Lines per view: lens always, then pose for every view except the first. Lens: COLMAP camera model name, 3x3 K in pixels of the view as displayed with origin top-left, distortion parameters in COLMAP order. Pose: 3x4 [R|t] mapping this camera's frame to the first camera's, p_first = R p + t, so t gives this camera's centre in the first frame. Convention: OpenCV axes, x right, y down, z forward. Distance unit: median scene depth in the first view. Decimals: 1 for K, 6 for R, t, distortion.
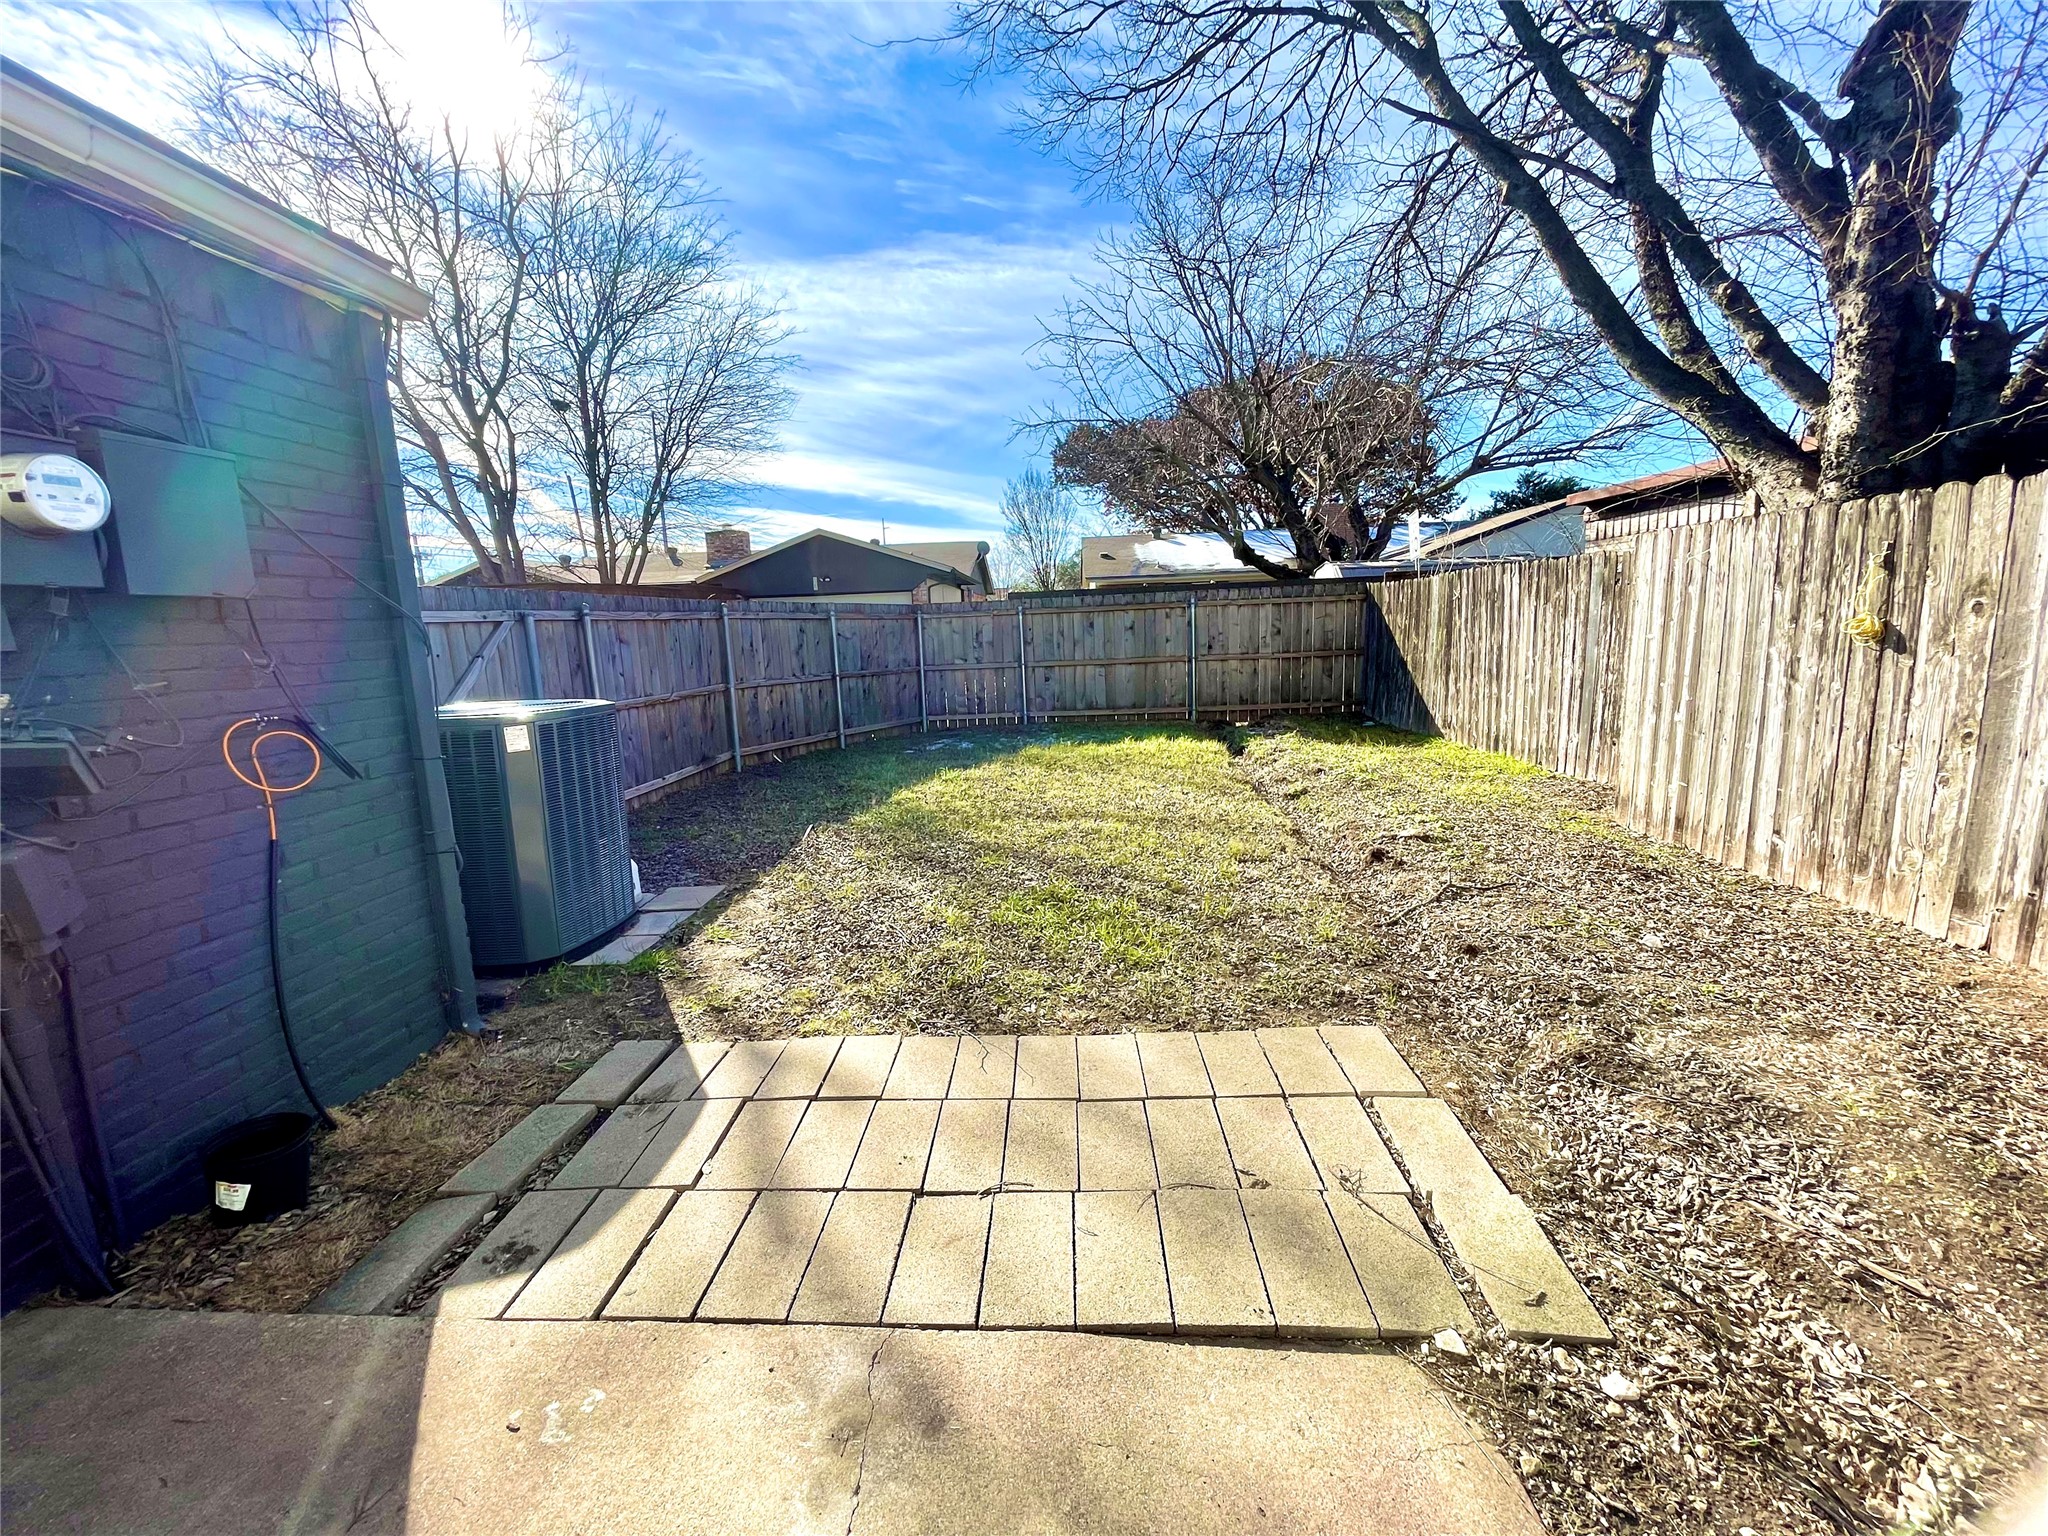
lens RADIAL K [[820.2, 0, 1012.8], [0, 820.2, 763.2], [0, 0, 1]] dist [-0.010980, 0.000339]
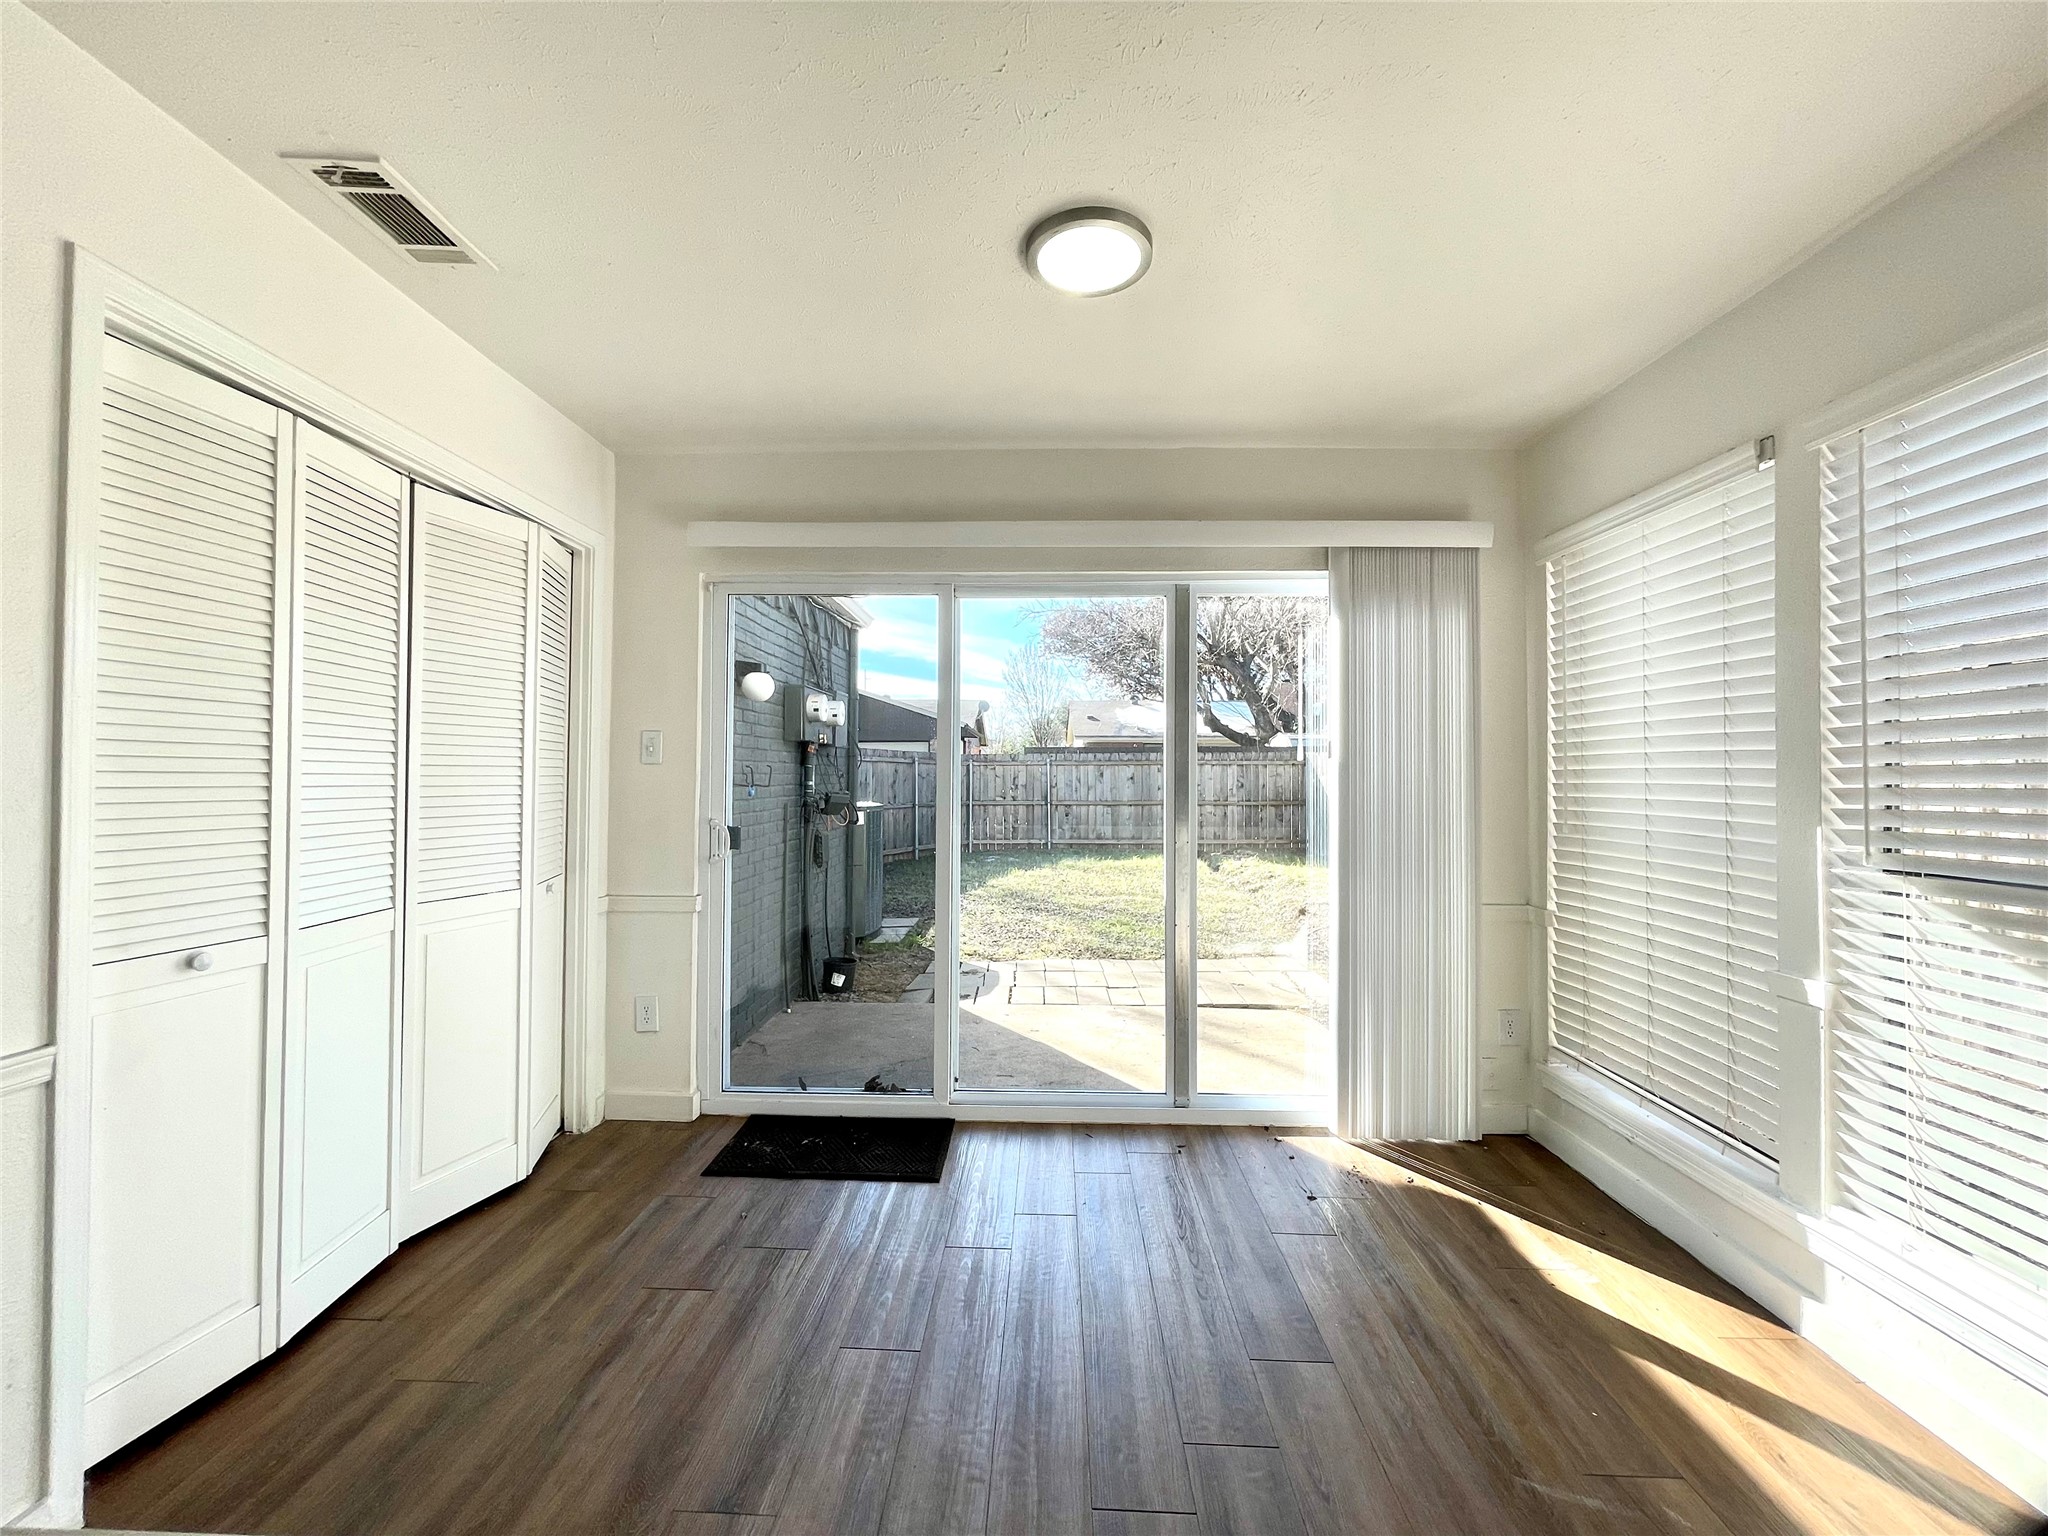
lens RADIAL K [[820.2, 0, 1023.8], [0, 820.2, 767.5], [0, 0, 1]] dist [-0.010980, 0.000339]
pose [[0.997831, 0.041733, 0.050900, -0.057803], [-0.032120, 0.983710, -0.176872, 0.033663], [-0.057452, 0.174854, 0.982917, -0.172080]]
